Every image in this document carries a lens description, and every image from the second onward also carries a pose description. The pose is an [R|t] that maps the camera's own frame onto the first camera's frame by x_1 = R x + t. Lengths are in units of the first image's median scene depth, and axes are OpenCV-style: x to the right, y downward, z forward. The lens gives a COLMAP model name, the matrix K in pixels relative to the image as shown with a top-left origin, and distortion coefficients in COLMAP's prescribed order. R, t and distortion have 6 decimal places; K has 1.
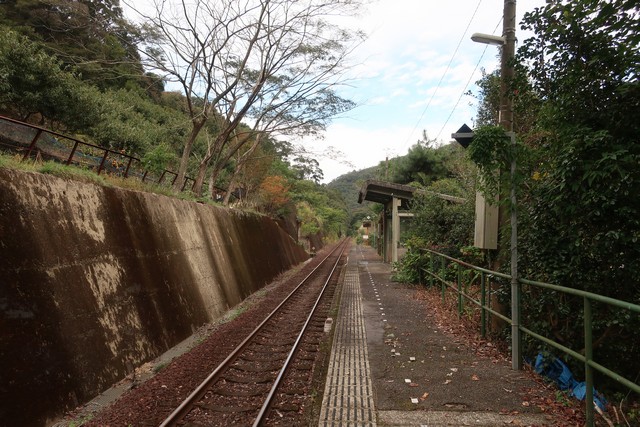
lens RADIAL K [[499.7, 0, 320.4], [0, 499.7, 207.9], [0, 0, 1]] dist [-0.013802, 0.003666]
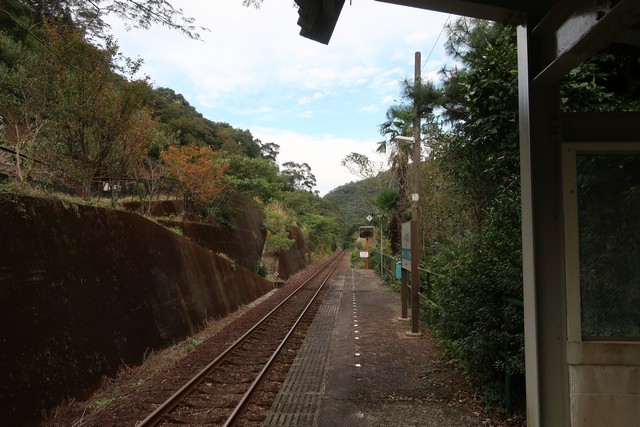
lens RADIAL K [[499.7, 0, 320.4], [0, 499.7, 207.9], [0, 0, 1]] dist [-0.013802, 0.003666]
pose [[0.999959, -0.007994, 0.004148, 0.010050], [0.008096, 0.999652, -0.025126, 0.004753], [-0.003946, 0.025159, 0.999676, 0.111331]]
